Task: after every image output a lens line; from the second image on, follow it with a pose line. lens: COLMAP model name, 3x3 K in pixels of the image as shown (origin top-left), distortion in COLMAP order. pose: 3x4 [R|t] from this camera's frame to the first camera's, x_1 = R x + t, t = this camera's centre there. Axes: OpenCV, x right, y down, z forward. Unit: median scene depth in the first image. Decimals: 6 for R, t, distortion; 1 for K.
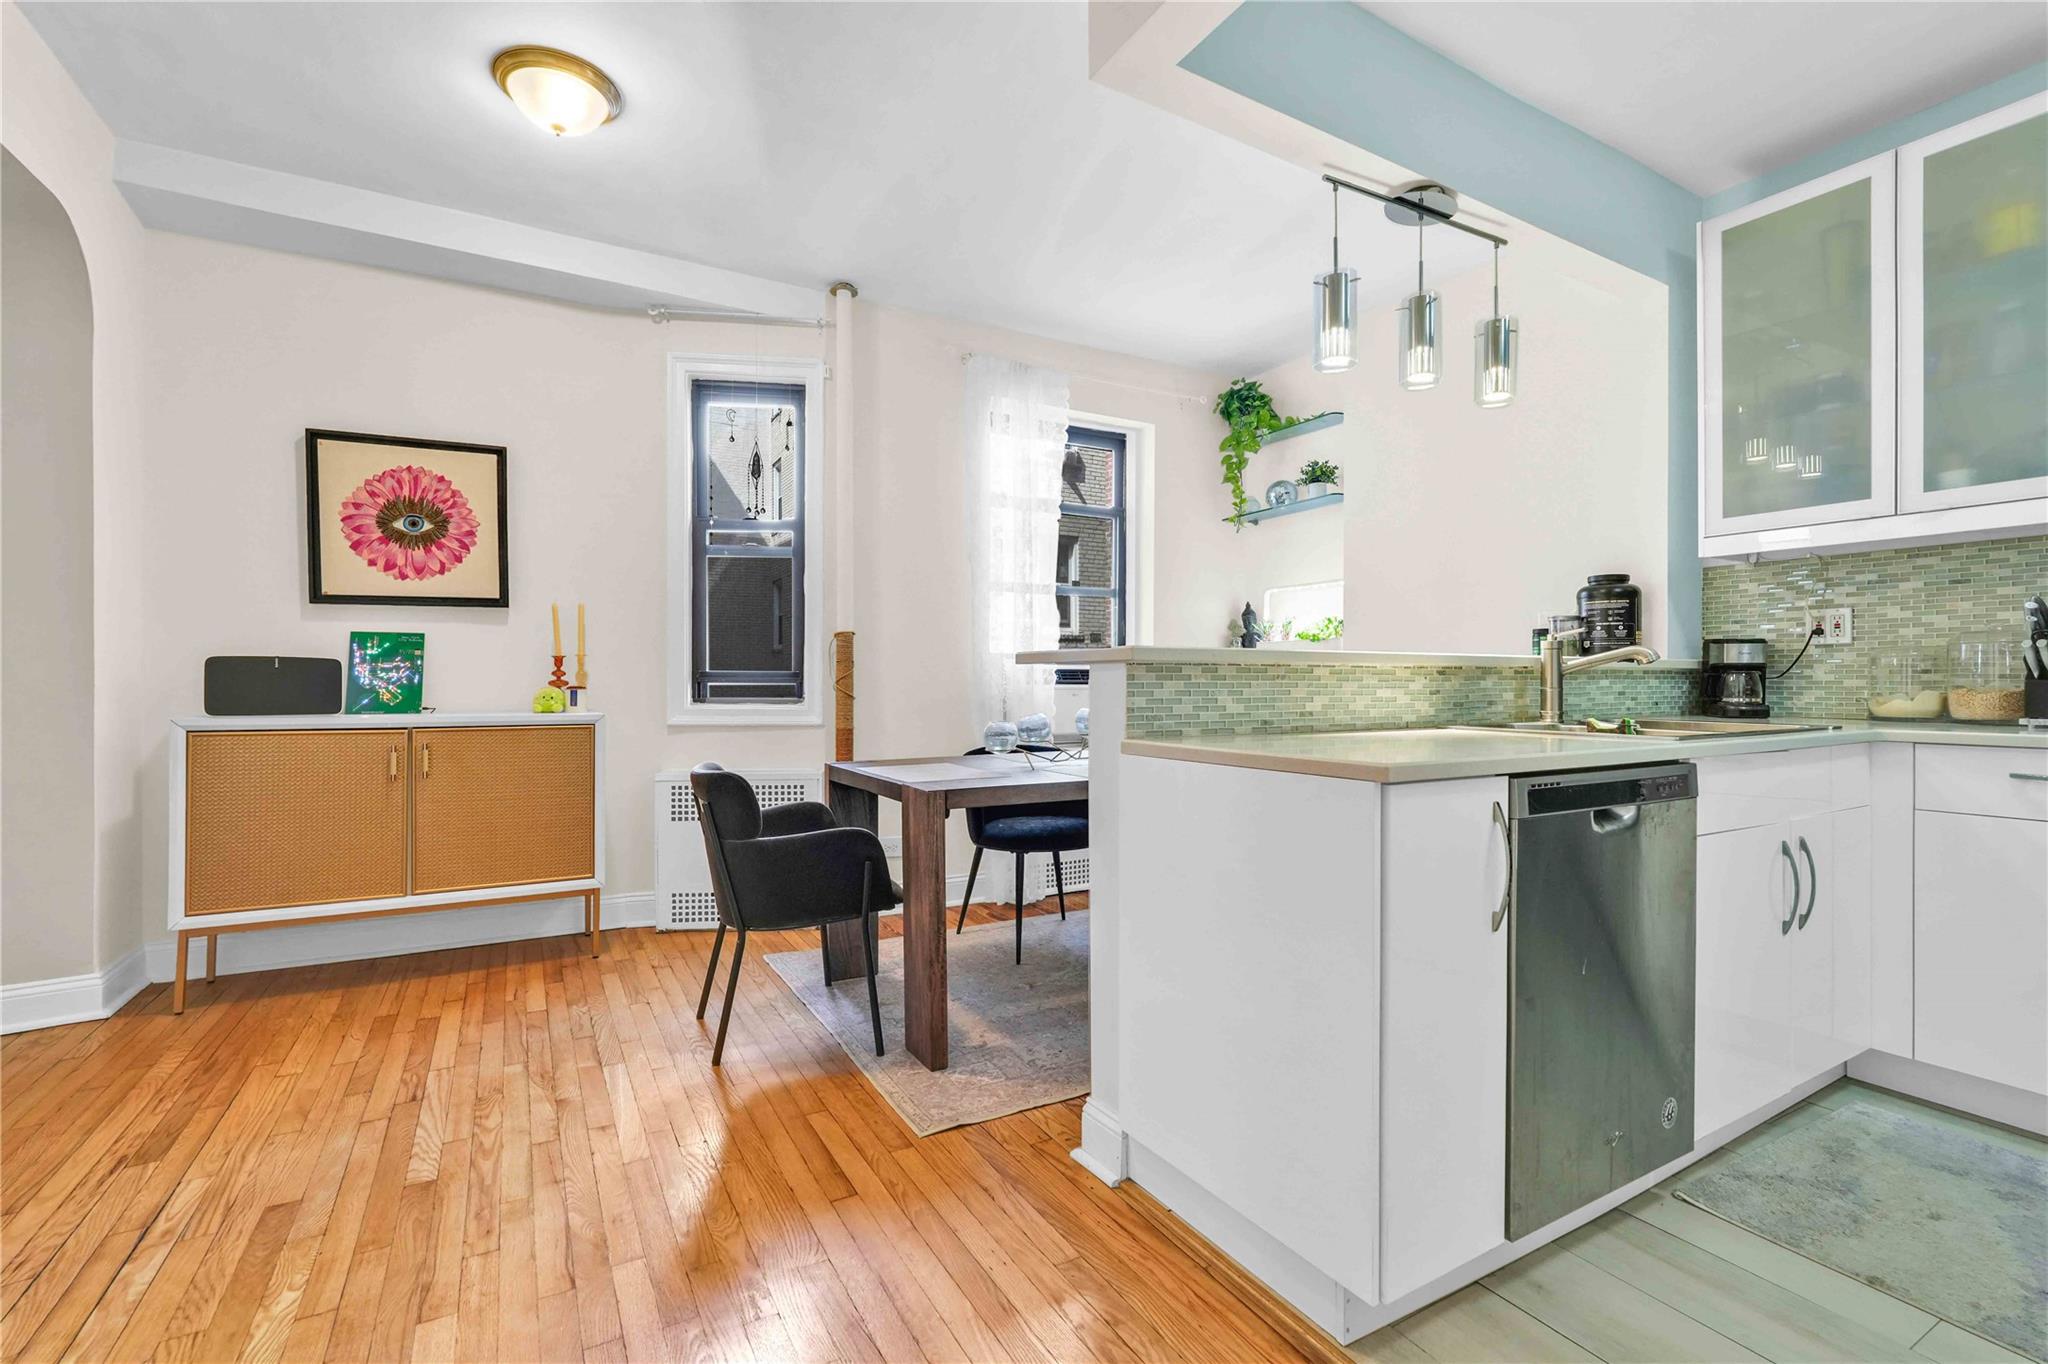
lens RADIAL K [[901.9, 0, 1024.0], [0, 901.9, 682.0], [0, 0, 1]] dist [-0.011920, 0.005222]
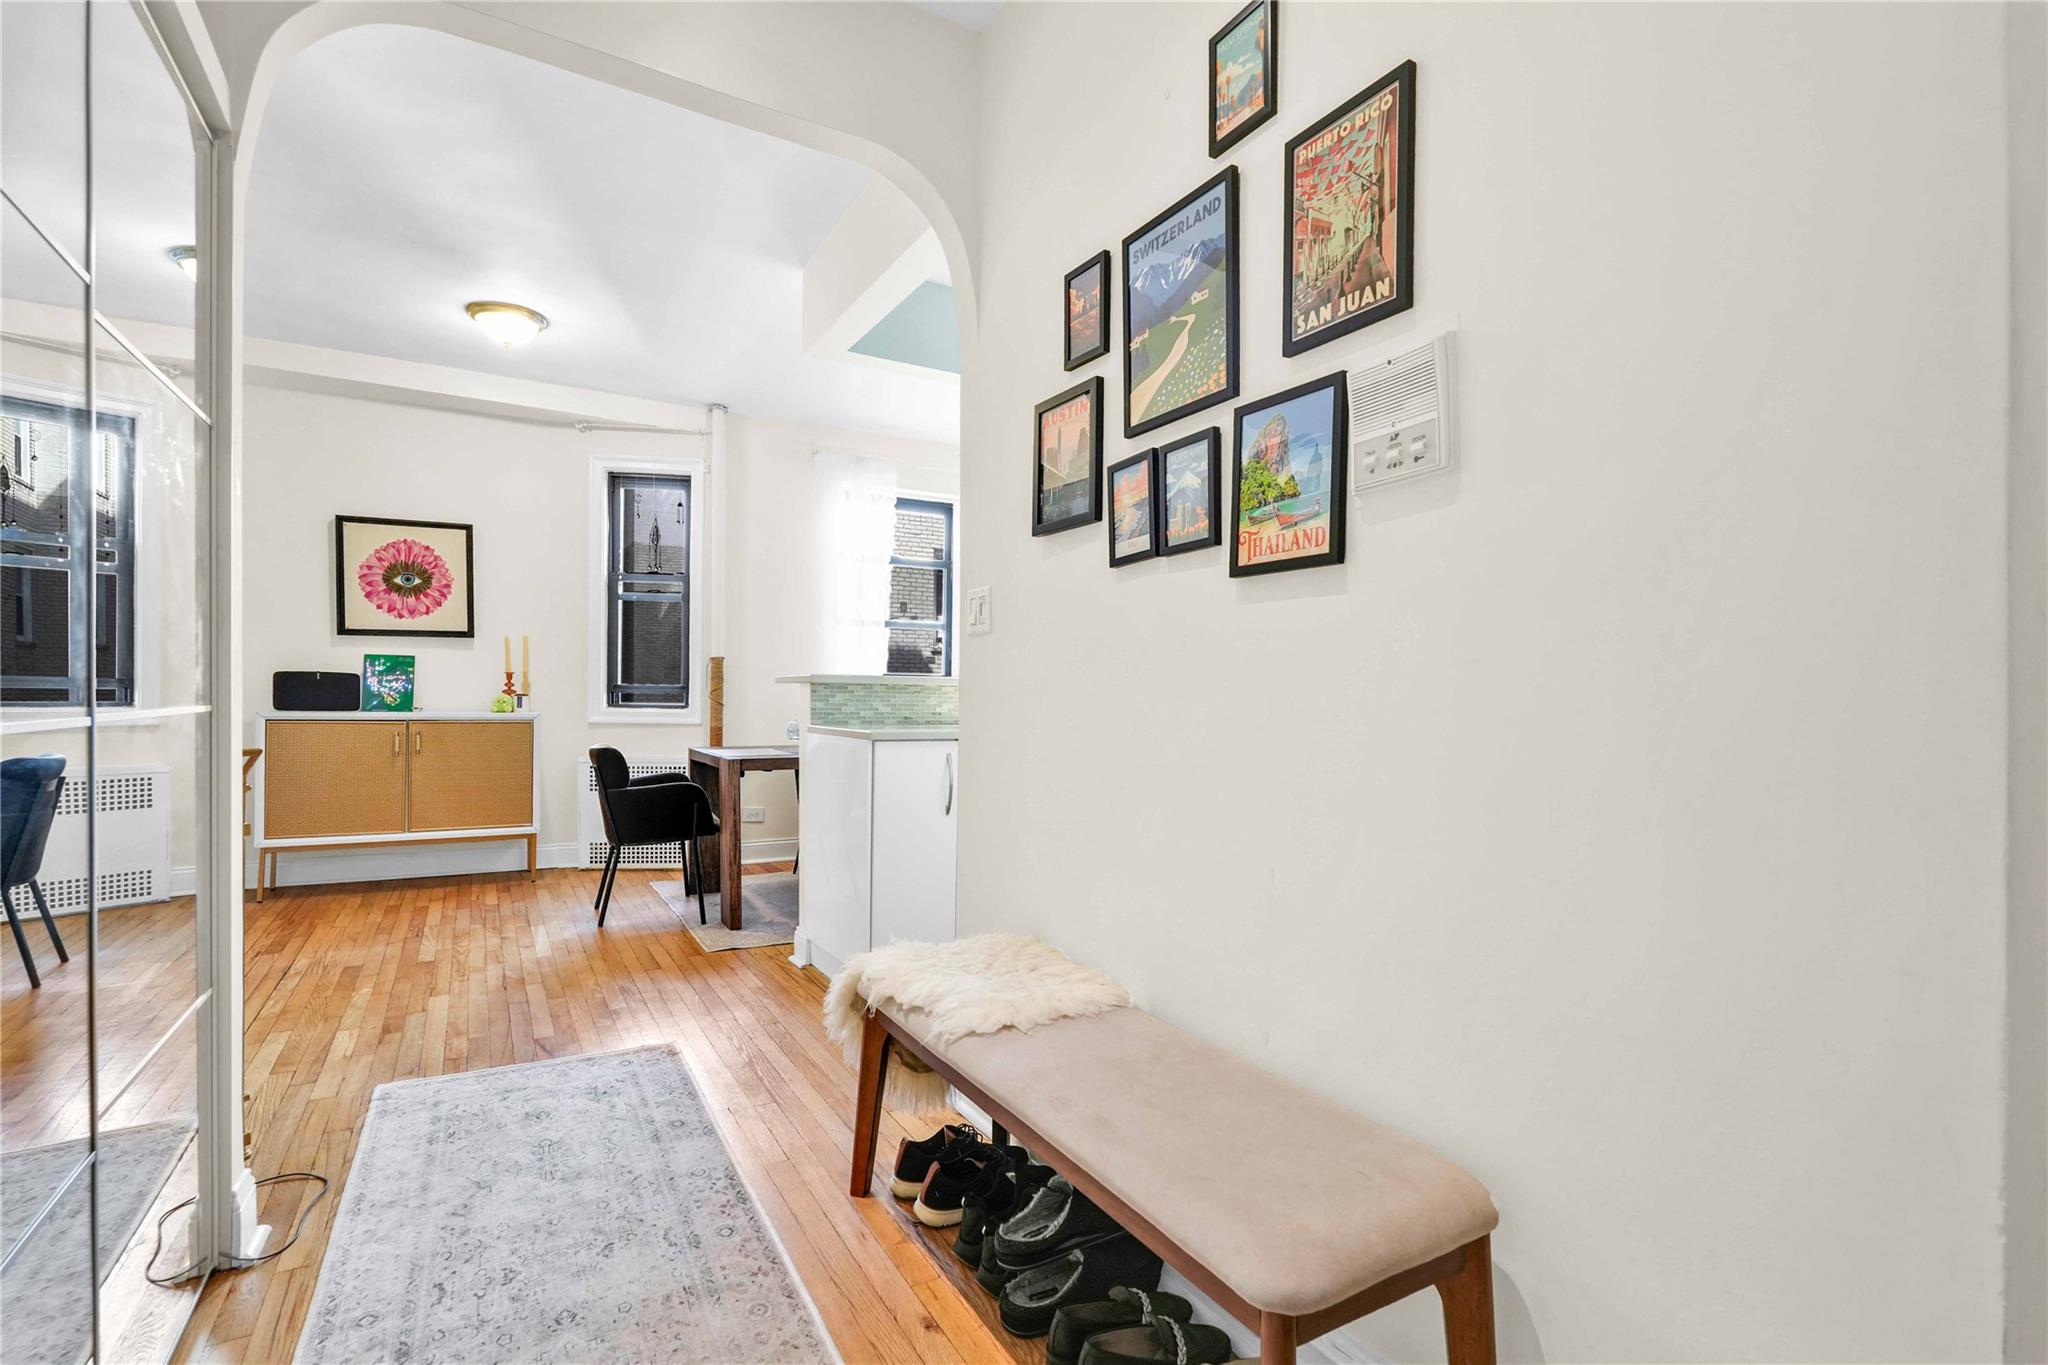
lens RADIAL K [[961.4, 0, 1018.3], [0, 961.4, 711.0], [0, 0, 1]] dist [-0.002456, 0.000033]
pose [[0.999930, 0.011444, -0.002921, 0.347383], [-0.011404, 0.999845, 0.013400, 0.002682], [0.003074, -0.013366, 0.999906, -0.613854]]
